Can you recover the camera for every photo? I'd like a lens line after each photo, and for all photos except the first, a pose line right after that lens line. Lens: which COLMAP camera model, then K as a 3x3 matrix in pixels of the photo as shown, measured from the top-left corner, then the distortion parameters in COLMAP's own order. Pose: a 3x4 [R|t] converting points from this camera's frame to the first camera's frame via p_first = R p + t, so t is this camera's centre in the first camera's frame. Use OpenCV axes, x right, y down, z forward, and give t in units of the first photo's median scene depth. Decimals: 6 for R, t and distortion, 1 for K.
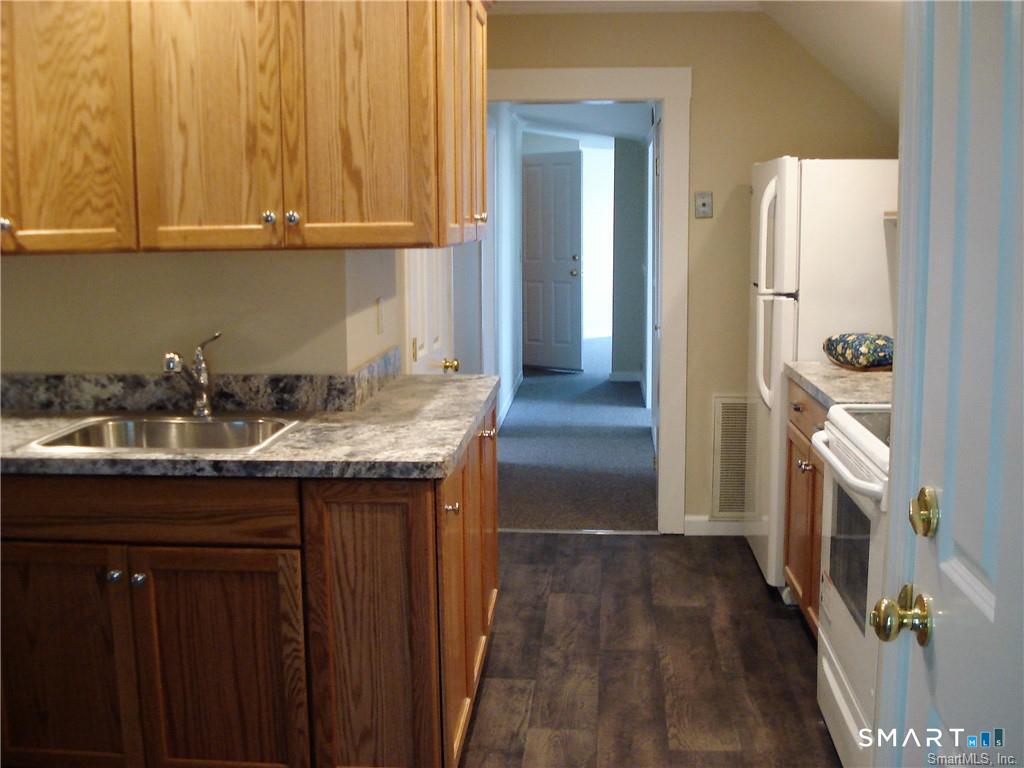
lens RADIAL K [[1125.1, 0, 512.0], [0, 1125.1, 384.0], [0, 0, 1]] dist [-0.071100, -0.008871]
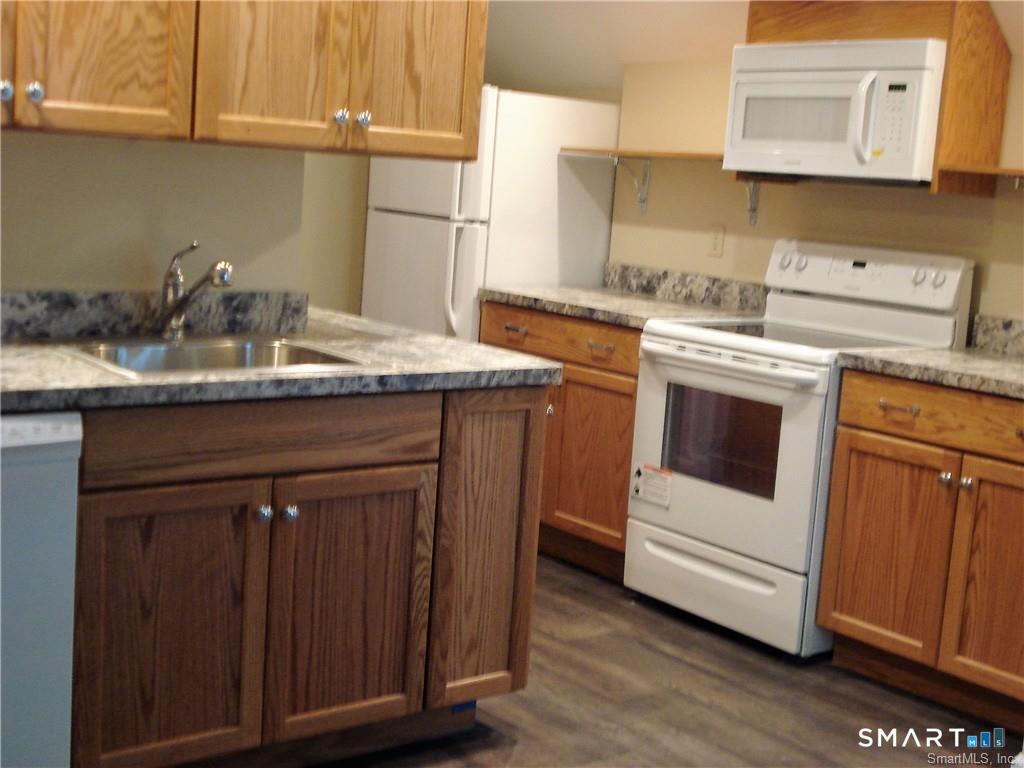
lens RADIAL K [[1402.1, 0, 512.0], [0, 1402.1, 384.0], [0, 0, 1]] dist [0.036599, -0.078842]
pose [[0.729519, -0.042848, 0.682617, -0.909741], [0.023233, 0.999012, 0.037879, 0.030840], [-0.683566, -0.011774, 0.729794, 0.054665]]
